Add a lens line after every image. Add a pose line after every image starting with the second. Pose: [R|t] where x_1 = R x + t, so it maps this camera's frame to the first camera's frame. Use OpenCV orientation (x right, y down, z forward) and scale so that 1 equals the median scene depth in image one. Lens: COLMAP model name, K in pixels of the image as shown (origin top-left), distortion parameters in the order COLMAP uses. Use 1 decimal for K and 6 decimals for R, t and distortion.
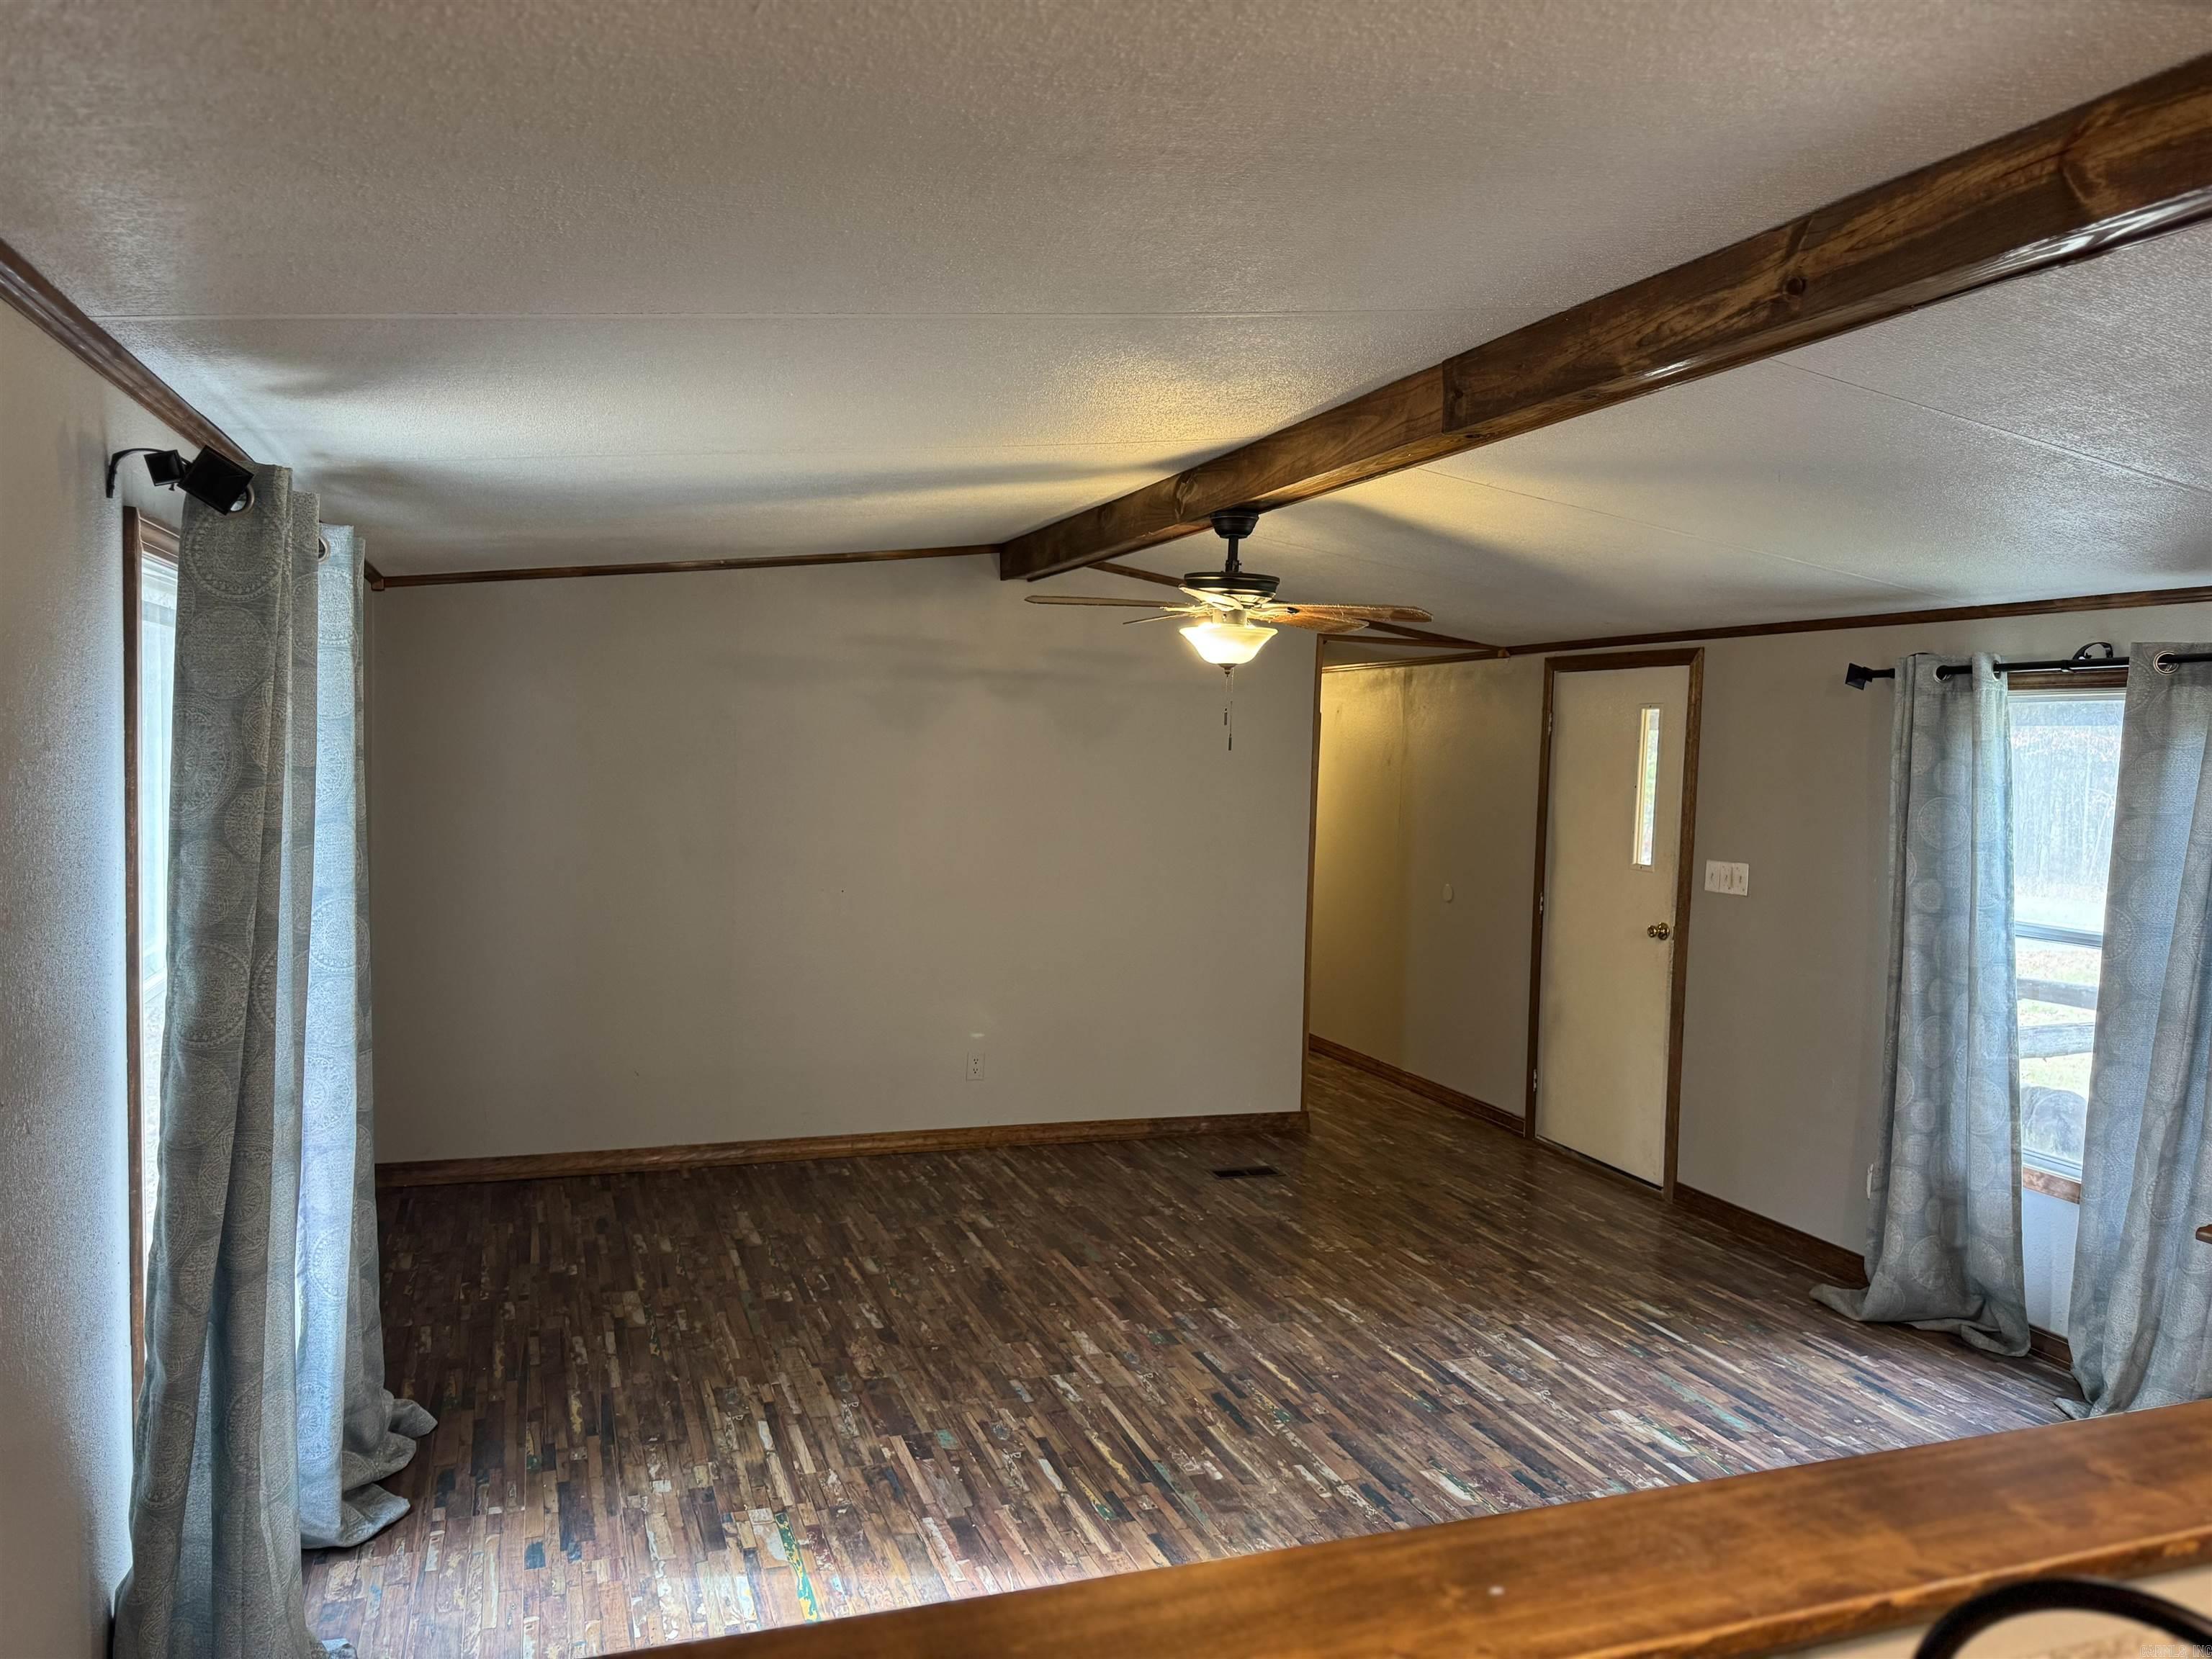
lens RADIAL K [[1578.6, 0, 1104.1], [0, 1578.6, 842.0], [0, 0, 1]] dist [0.005221, -0.000489]
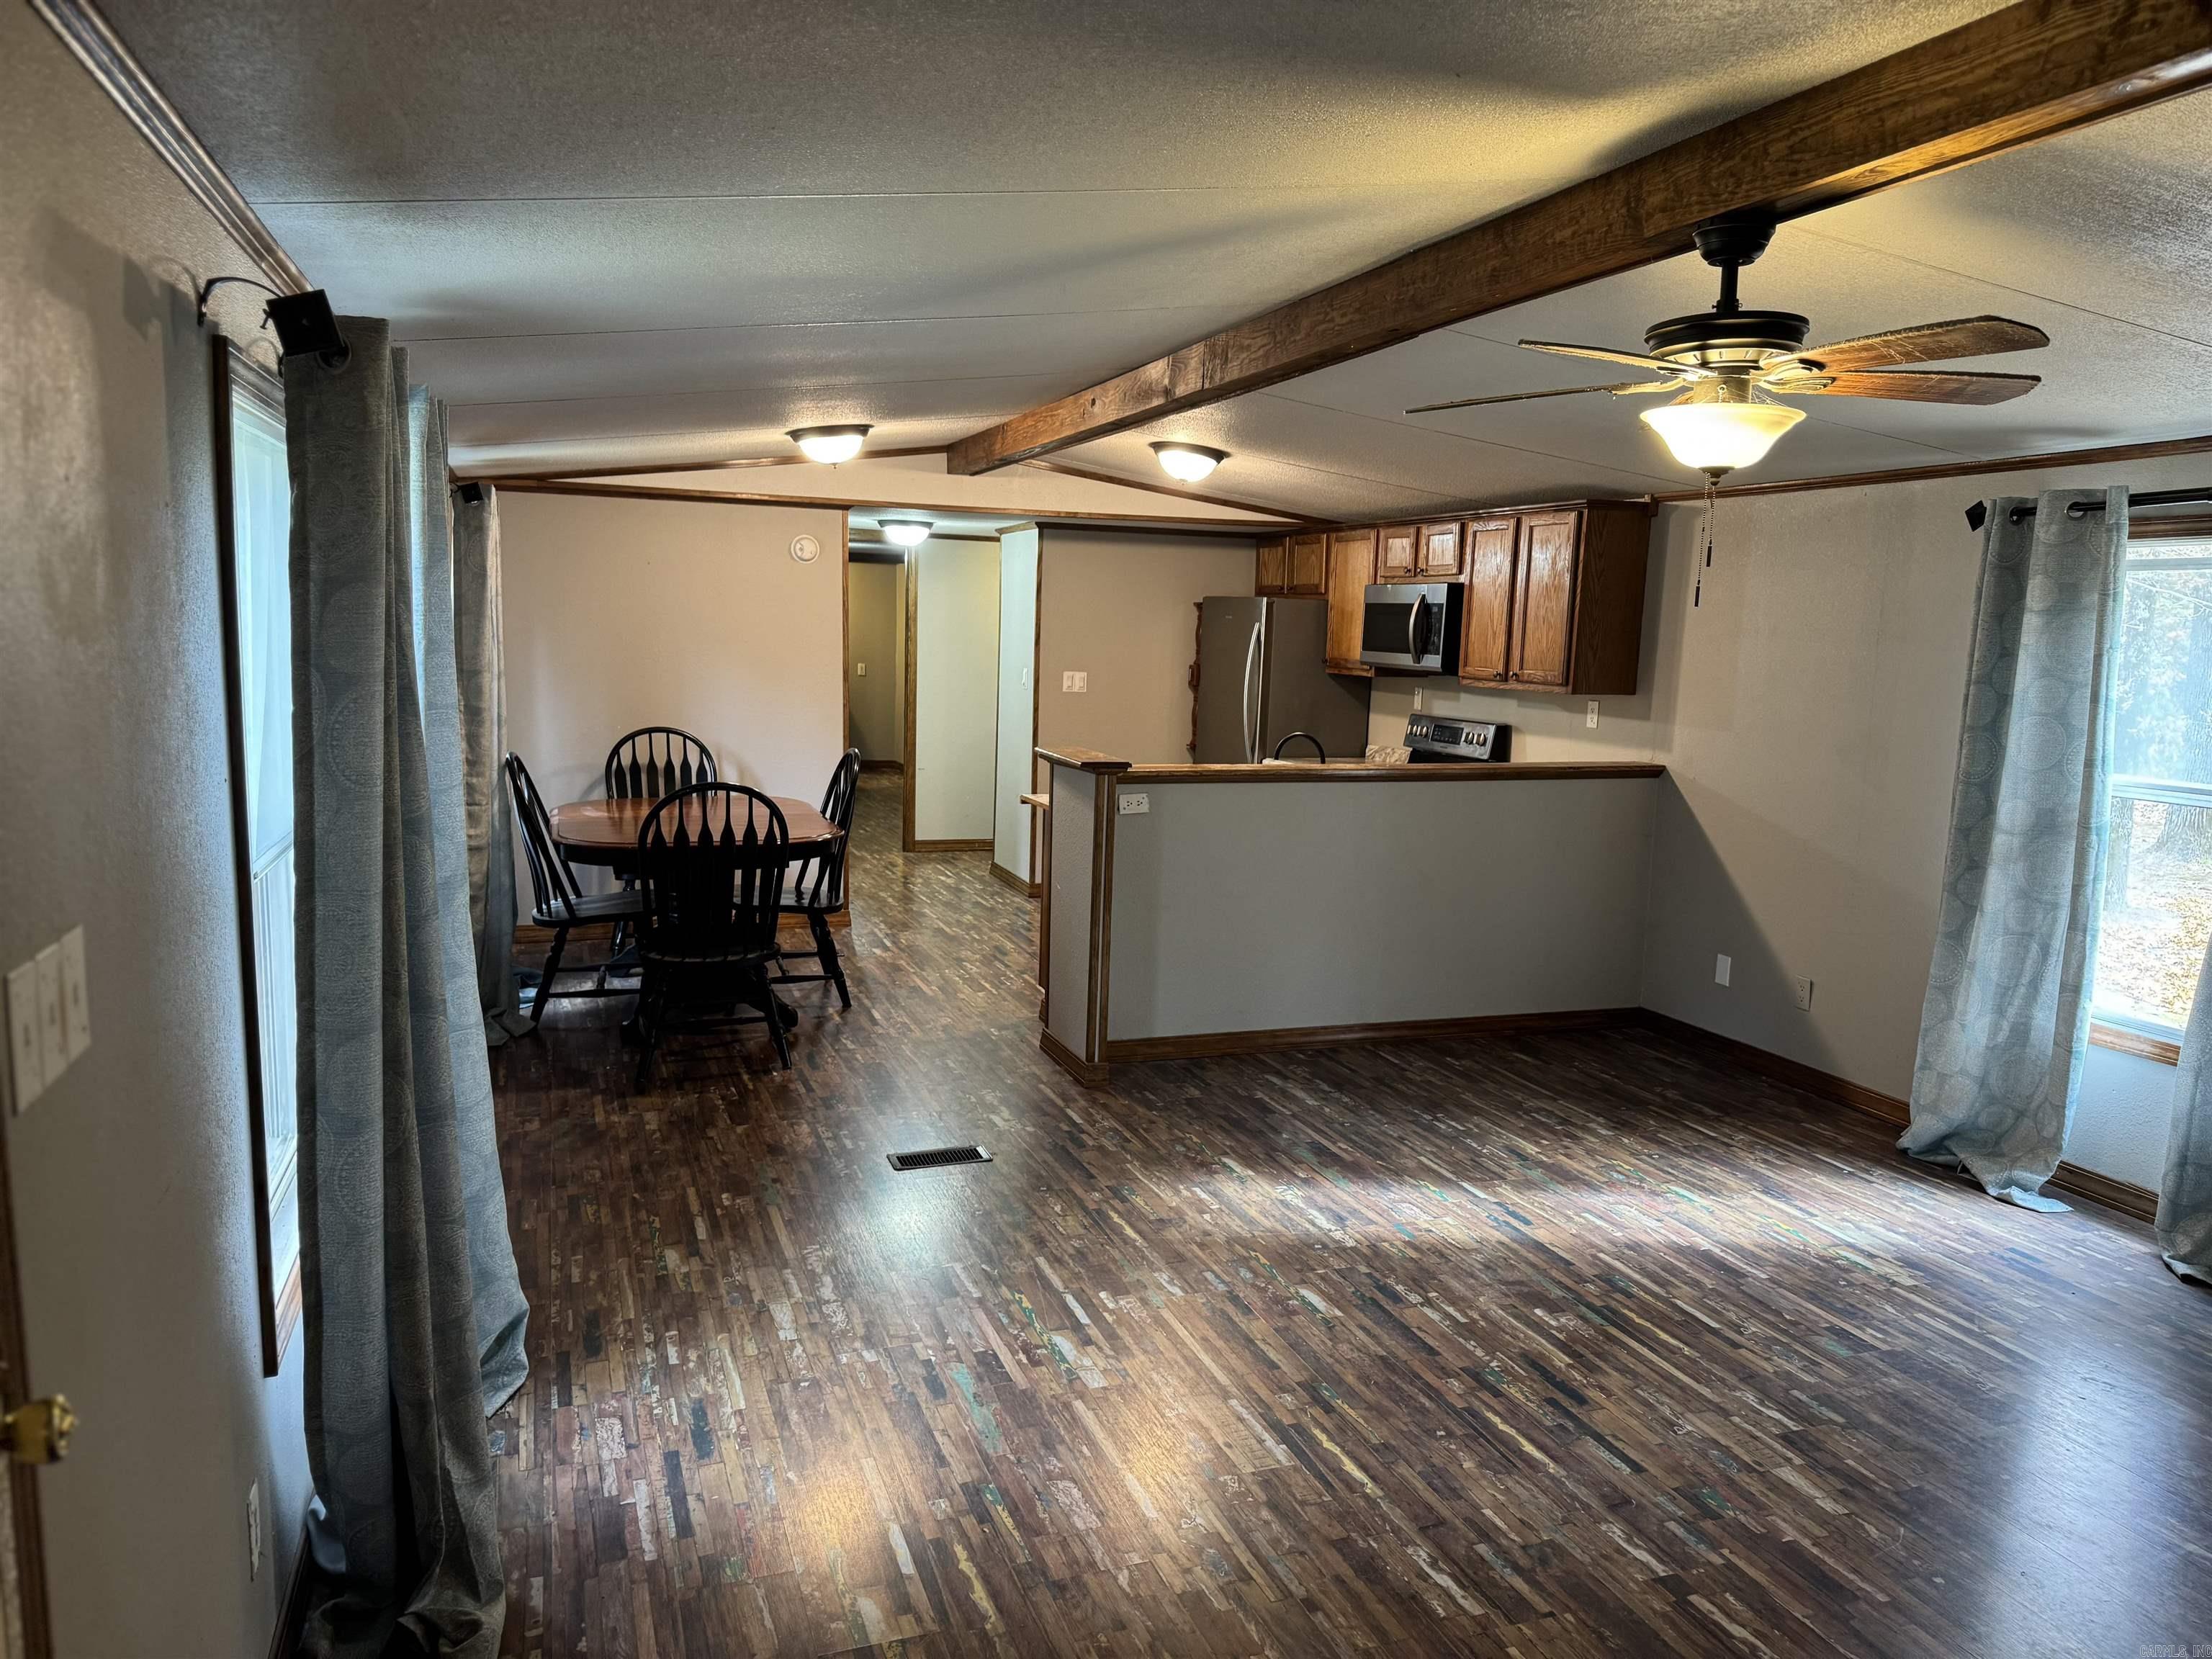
lens RADIAL K [[1576.2, 0, 1085.8], [0, 1576.2, 829.0], [0, 0, 1]] dist [0.068181, -0.103790]
pose [[-0.998143, -0.060345, 0.008364, 0.323959], [-0.057503, 0.978547, 0.197838, -0.087726], [-0.020123, 0.196989, -0.980199, 1.674274]]
